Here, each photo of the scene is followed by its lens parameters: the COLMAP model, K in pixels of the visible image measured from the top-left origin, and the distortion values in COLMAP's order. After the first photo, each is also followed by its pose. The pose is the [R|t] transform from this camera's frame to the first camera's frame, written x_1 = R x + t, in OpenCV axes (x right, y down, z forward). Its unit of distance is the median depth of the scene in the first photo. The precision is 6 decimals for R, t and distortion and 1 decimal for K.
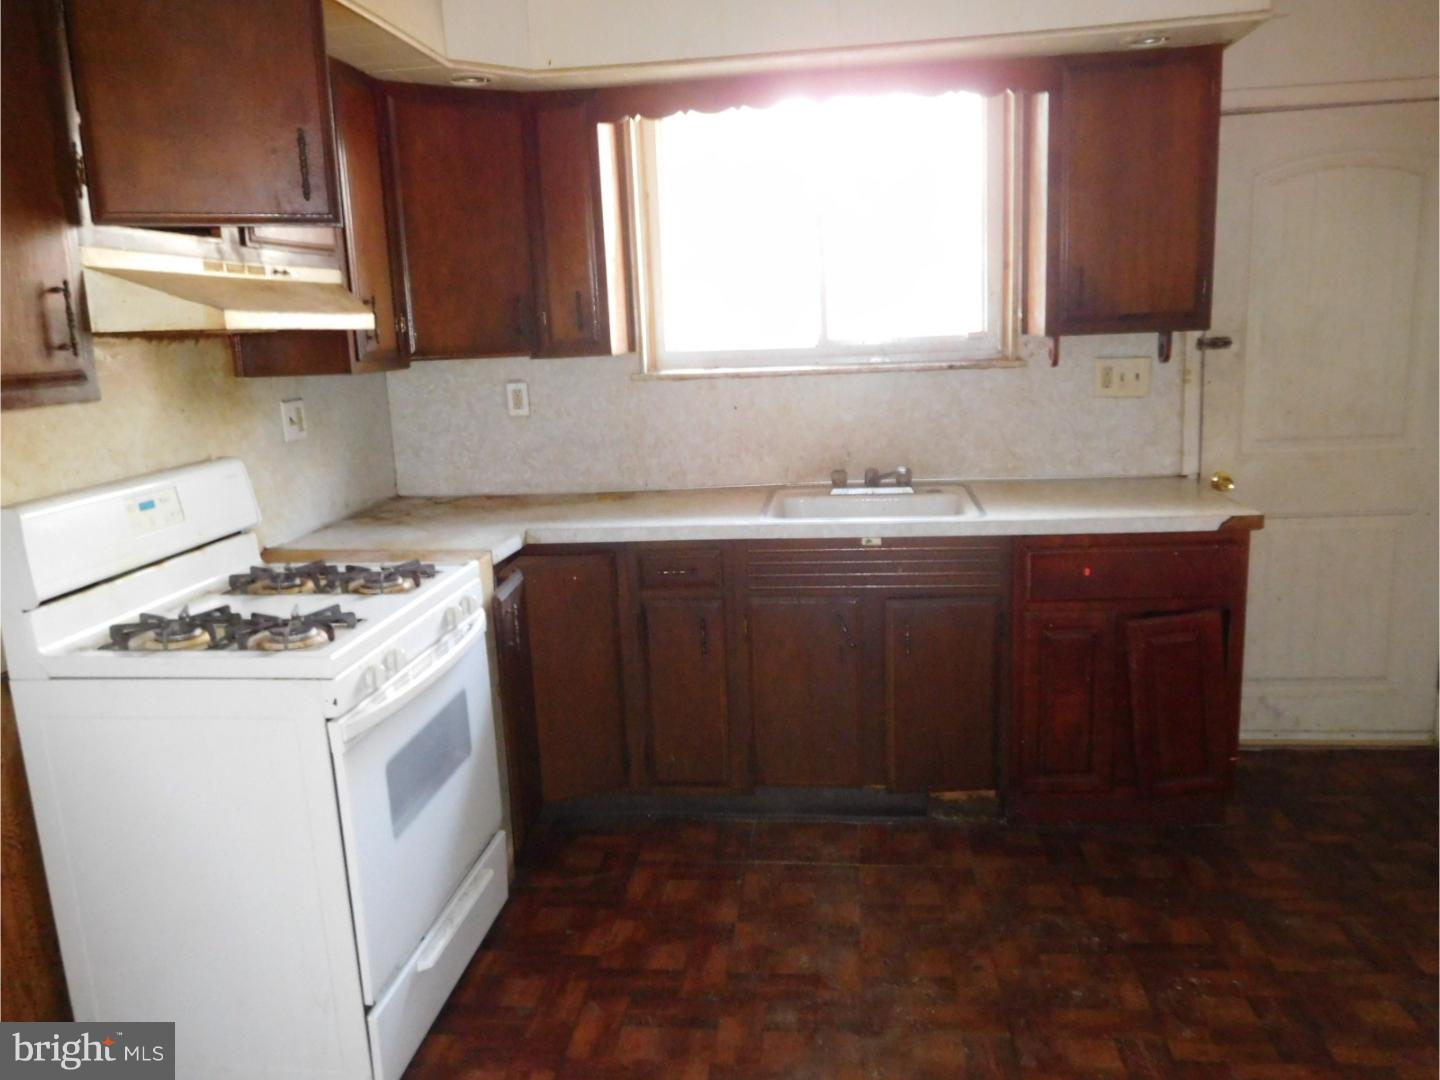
lens RADIAL K [[1075.4, 0, 720.0], [0, 1075.4, 540.0], [0, 0, 1]] dist [-0.019719, 0.008187]
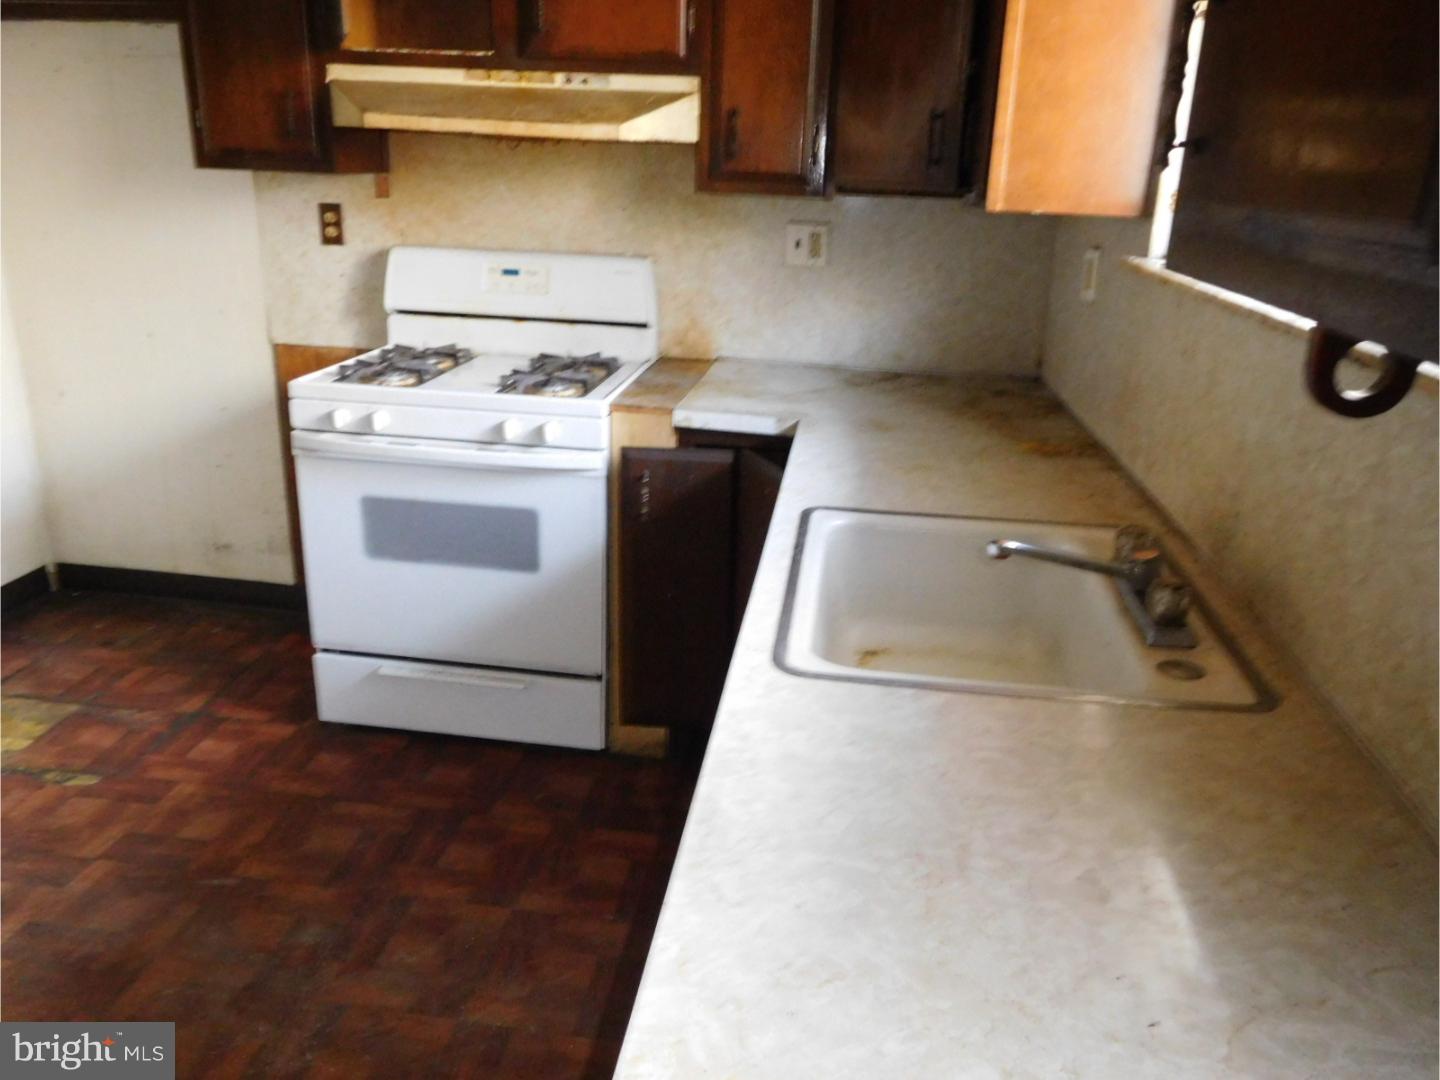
lens RADIAL K [[1075.4, 0, 720.0], [0, 1075.4, 540.0], [0, 0, 1]] dist [-0.019719, 0.008187]
pose [[-0.012311, 0.365455, -0.930748, 0.706432], [-0.238059, 0.902982, 0.357702, -0.236371], [0.971173, 0.225977, 0.075884, 1.088099]]
